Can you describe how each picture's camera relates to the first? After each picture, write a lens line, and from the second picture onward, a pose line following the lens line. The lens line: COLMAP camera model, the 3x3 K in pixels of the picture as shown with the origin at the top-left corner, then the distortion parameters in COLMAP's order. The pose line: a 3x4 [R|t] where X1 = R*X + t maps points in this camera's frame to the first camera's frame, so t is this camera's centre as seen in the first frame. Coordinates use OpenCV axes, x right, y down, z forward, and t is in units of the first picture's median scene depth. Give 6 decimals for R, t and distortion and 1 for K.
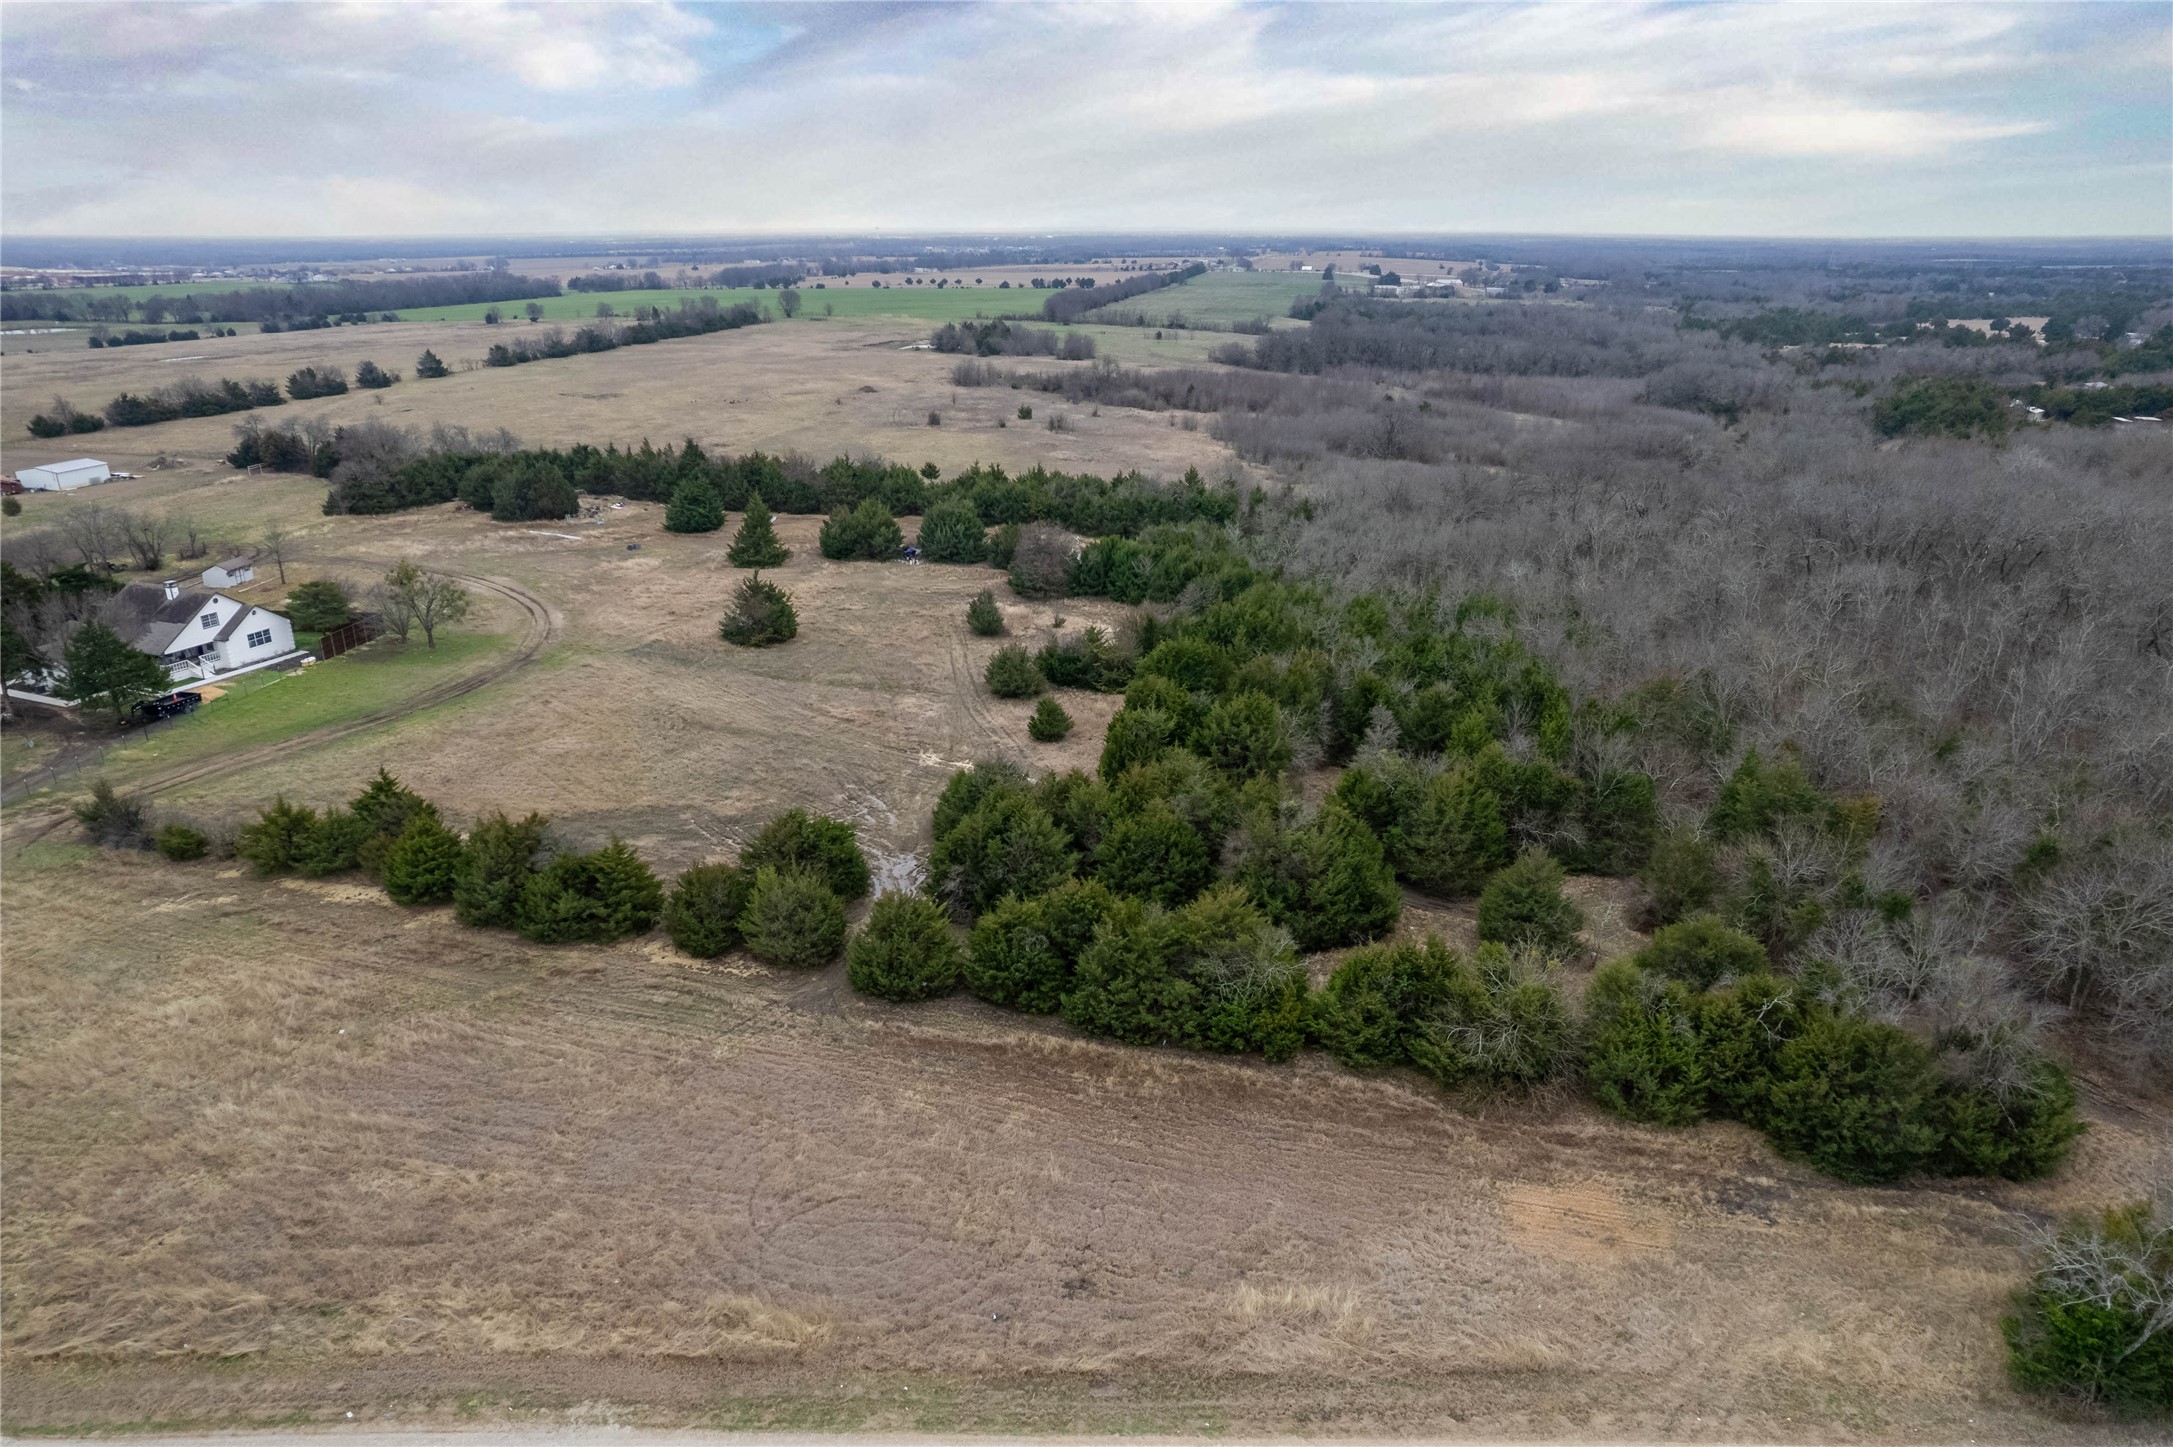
lens RADIAL K [[1399.8, 0, 1086.5], [0, 1399.8, 723.5], [0, 0, 1]] dist [-0.078747, 0.080416]
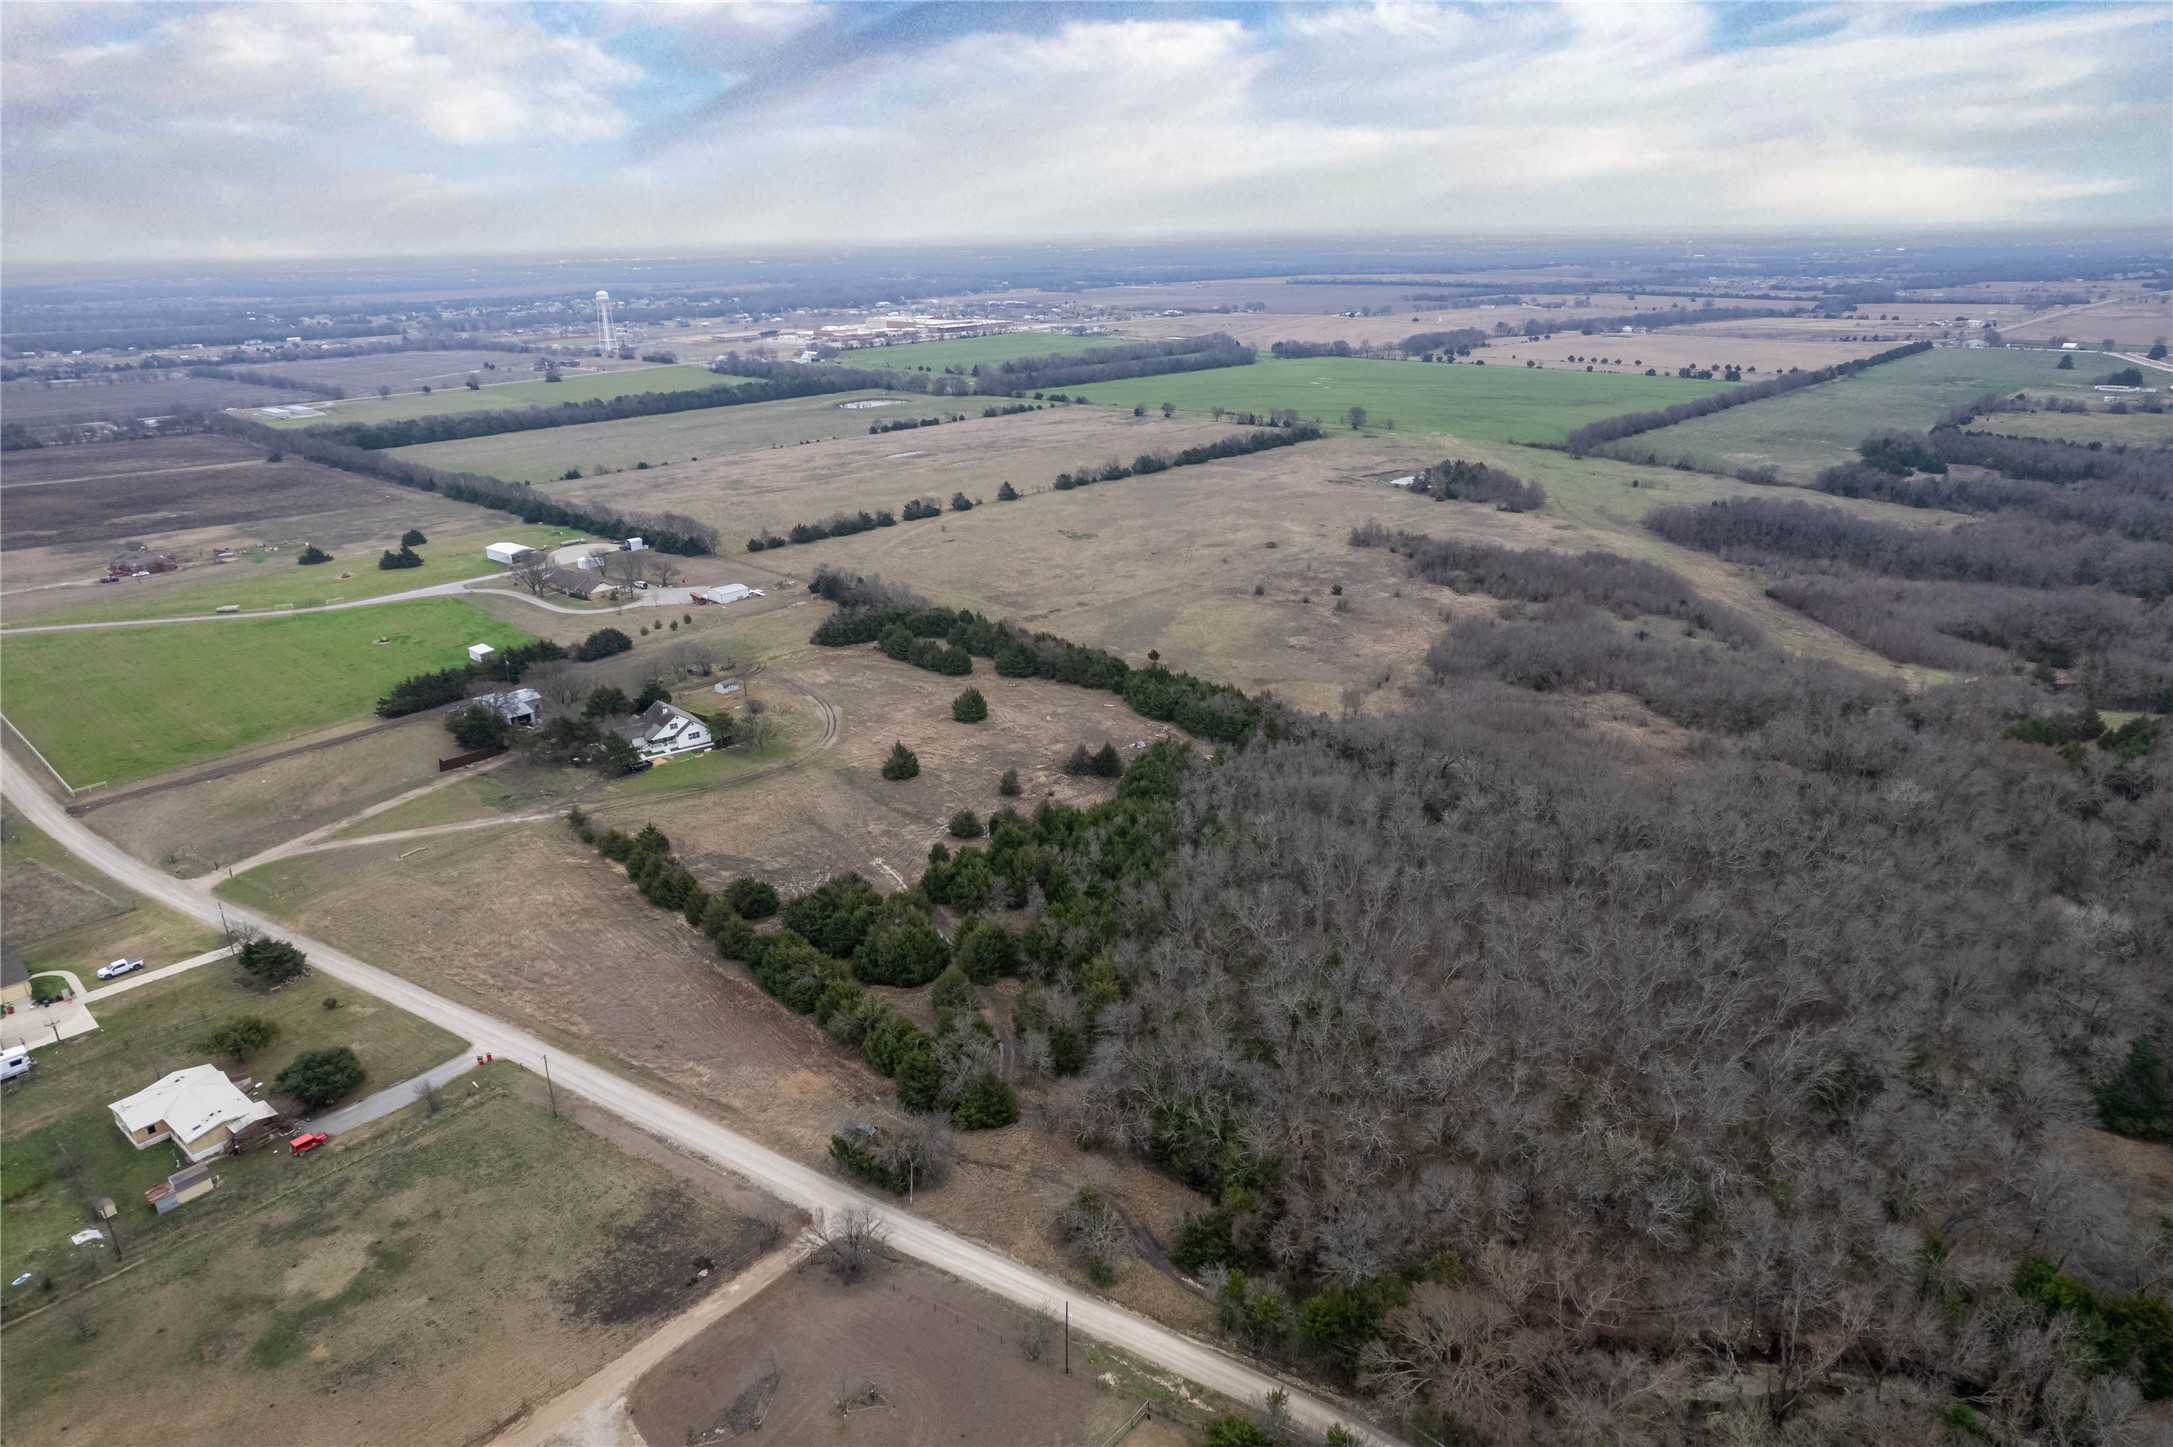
lens RADIAL K [[1399.8, 0, 1086.5], [0, 1399.8, 723.5], [0, 0, 1]] dist [-0.078747, 0.080416]
pose [[0.844998, 0.169013, -0.507359, 0.640727], [-0.165732, 0.984797, 0.052035, -0.184040], [0.508440, 0.040116, 0.860162, -0.358892]]
